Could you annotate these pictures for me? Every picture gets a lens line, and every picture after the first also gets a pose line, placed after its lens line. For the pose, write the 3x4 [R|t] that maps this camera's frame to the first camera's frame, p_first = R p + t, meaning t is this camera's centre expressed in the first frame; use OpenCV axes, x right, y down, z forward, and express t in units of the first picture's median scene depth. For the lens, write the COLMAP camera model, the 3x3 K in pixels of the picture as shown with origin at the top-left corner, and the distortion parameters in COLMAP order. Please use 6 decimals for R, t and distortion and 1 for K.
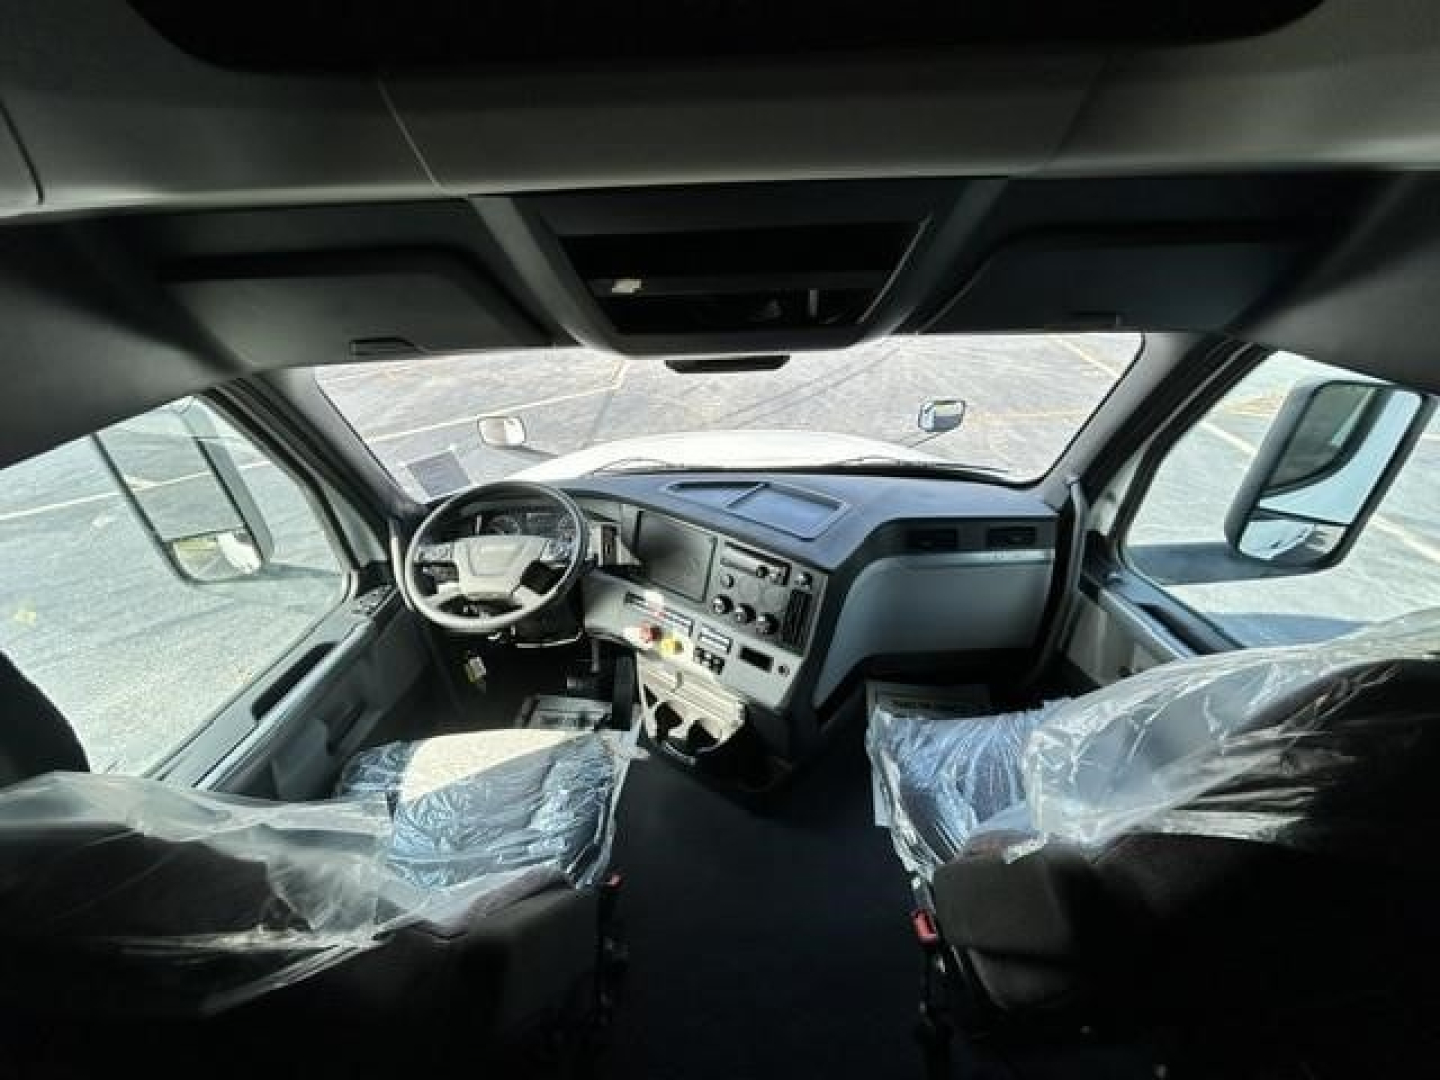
lens RADIAL K [[575.8, 0, 713.0], [0, 575.8, 541.4], [0, 0, 1]] dist [-0.008936, -0.000058]
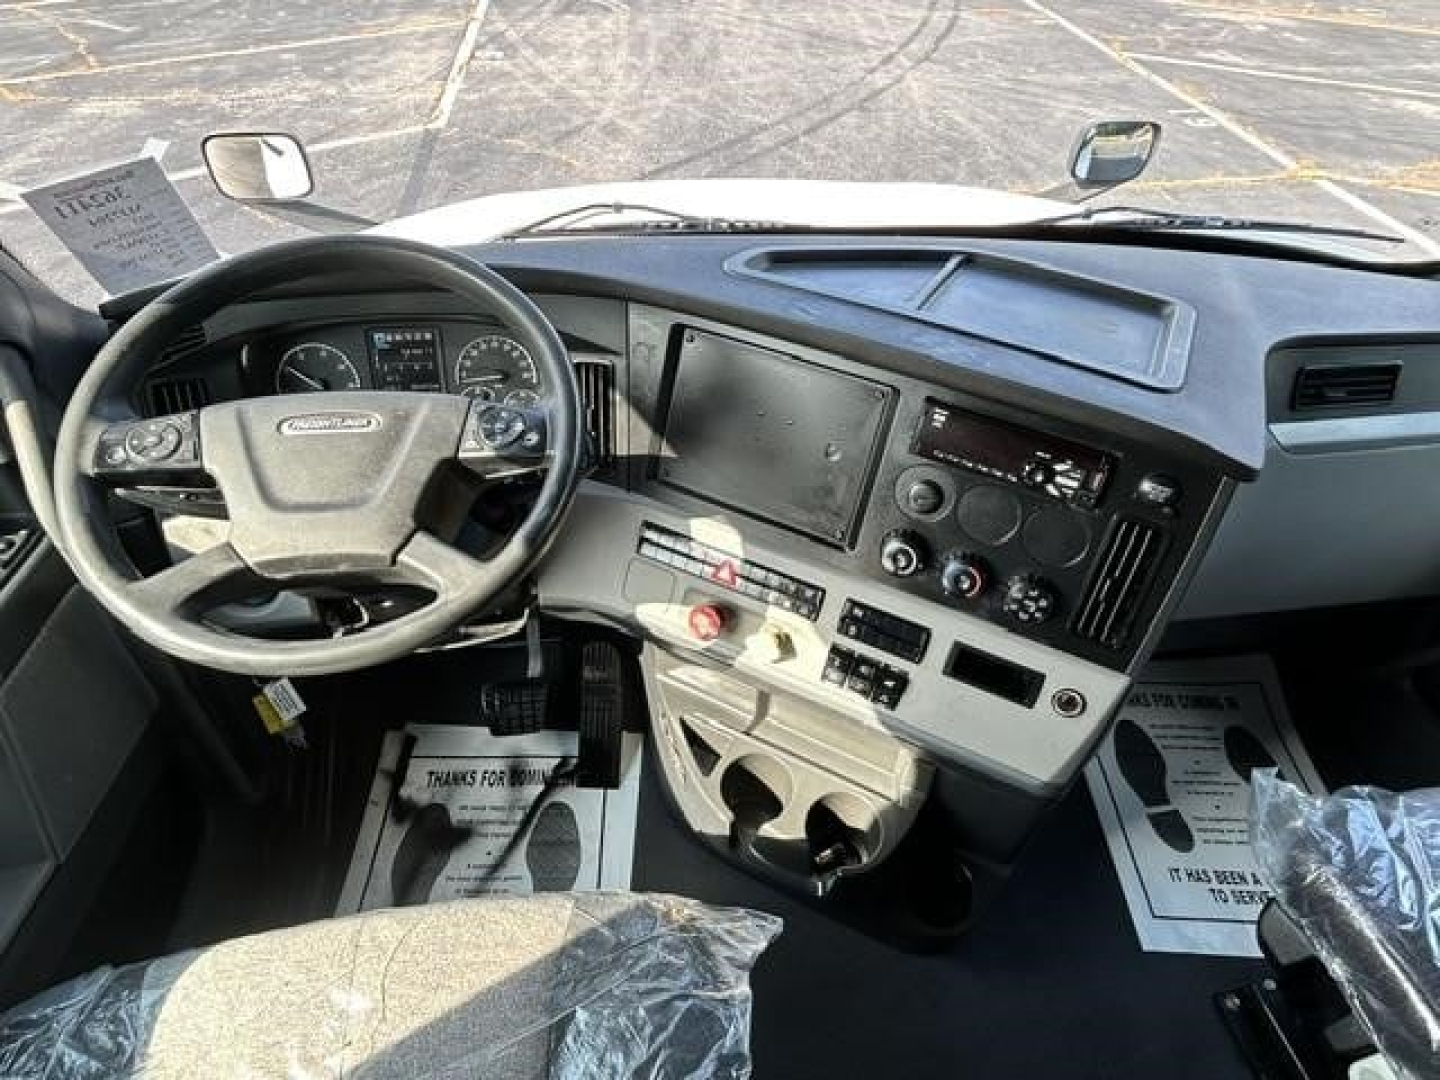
lens RADIAL K [[848.8, 0, 720.0], [0, 848.8, 540.0], [0, 0, 1]] dist [-0.005258, 0.001986]
pose [[0.989142, -0.039070, 0.141677, -0.193828], [0.013845, 0.984500, 0.174835, -0.007459], [-0.146312, -0.170975, 0.974351, 0.398811]]
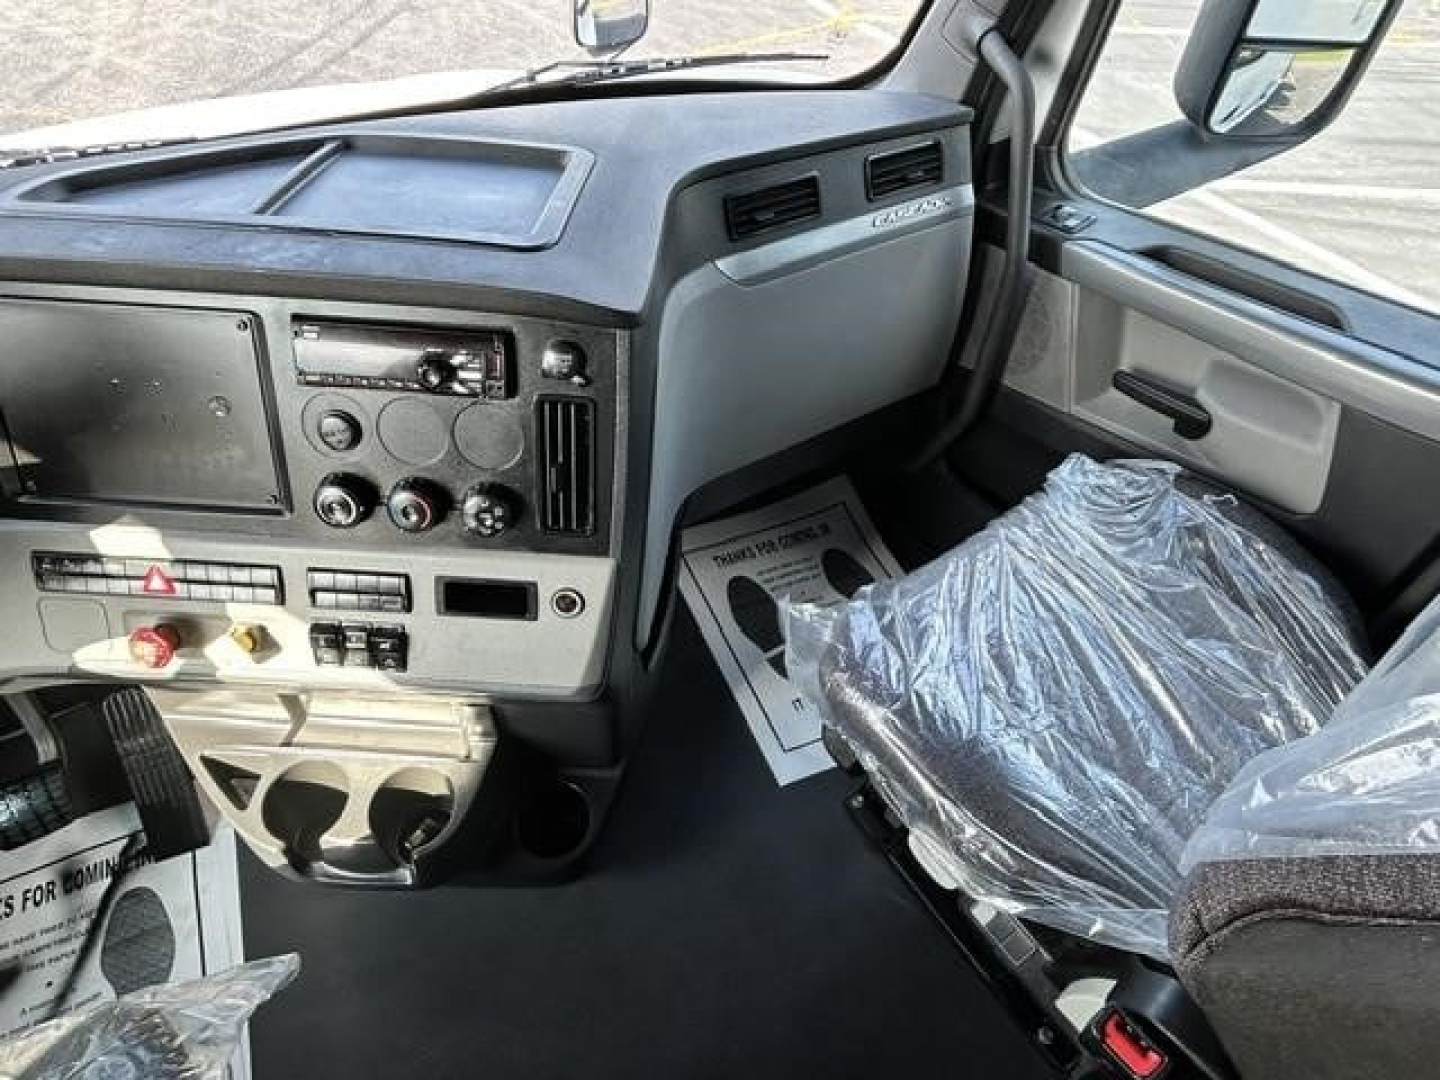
lens RADIAL K [[848.8, 0, 720.0], [0, 848.8, 540.0], [0, 0, 1]] dist [-0.005258, 0.001986]
pose [[0.840268, -0.345447, 0.417870, -0.017190], [0.229361, 0.924860, 0.303362, 0.025653], [-0.491266, -0.159062, 0.856362, 0.402401]]
